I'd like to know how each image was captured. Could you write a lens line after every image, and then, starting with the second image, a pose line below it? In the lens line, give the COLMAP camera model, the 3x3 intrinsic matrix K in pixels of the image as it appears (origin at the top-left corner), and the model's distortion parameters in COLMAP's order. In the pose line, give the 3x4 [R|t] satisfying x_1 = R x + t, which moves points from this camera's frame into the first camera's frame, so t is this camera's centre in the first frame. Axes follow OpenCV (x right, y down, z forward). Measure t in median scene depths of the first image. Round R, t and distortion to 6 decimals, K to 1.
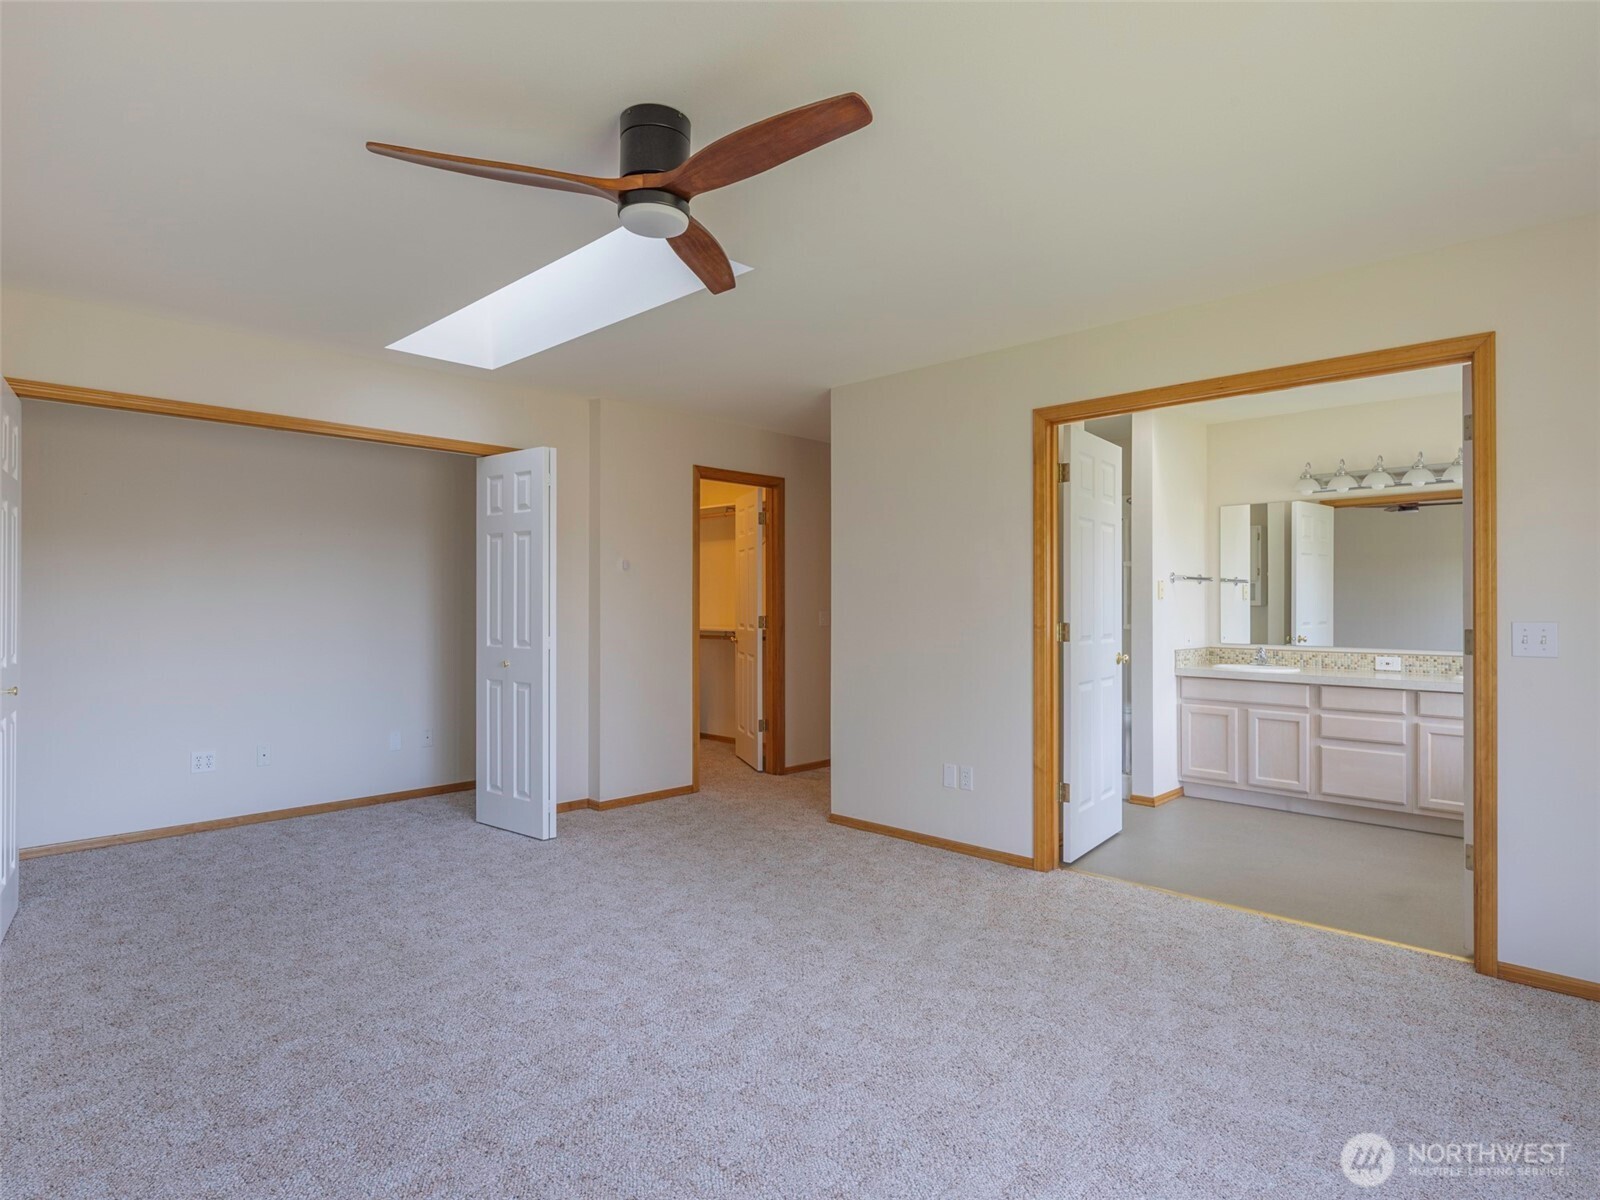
lens RADIAL K [[909.0, 0, 799.7], [0, 909.0, 599.5], [0, 0, 1]] dist [0.019373, -0.000191]
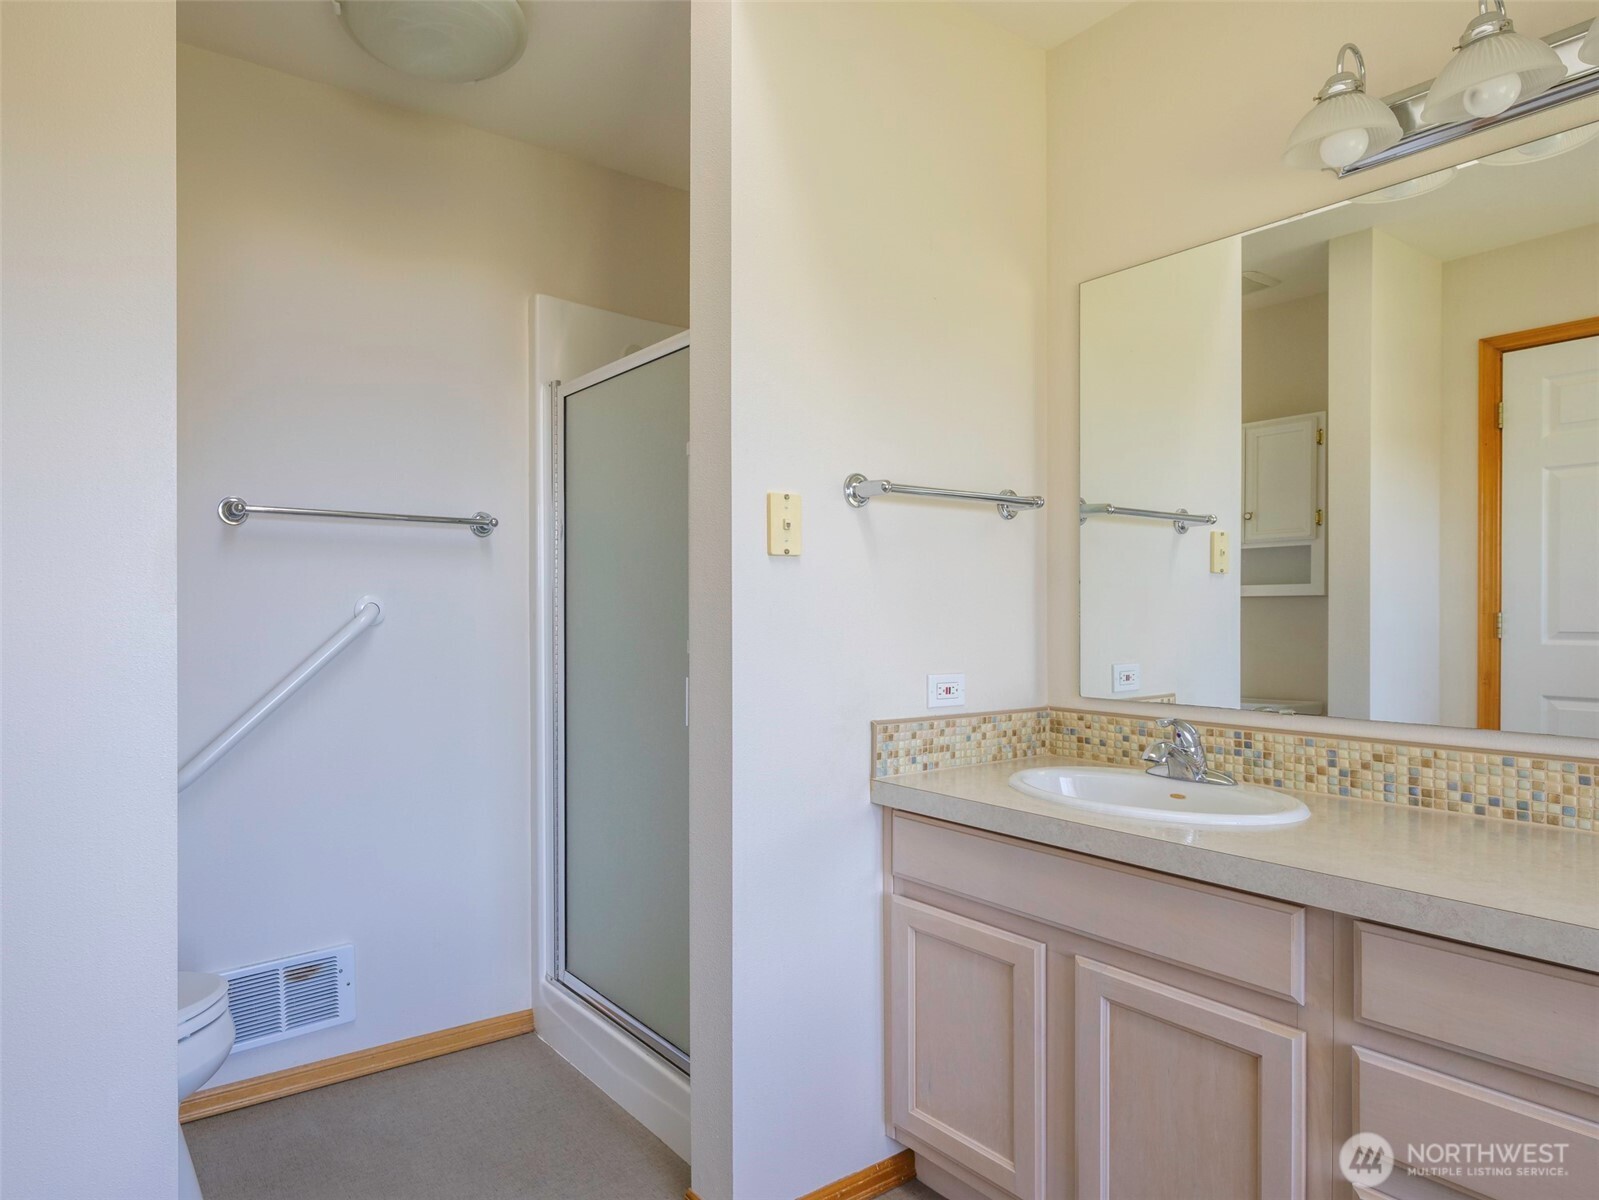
lens RADIAL K [[801.0, 0, 799.8], [0, 801.0, 605.7], [0, 0, 1]] dist [-0.000376, 0.000177]
pose [[0.970105, 0.000140, -0.242687, 0.453034], [0.001060, 0.999988, 0.004814, 0.013876], [0.242684, -0.004927, 0.970093, 0.724856]]
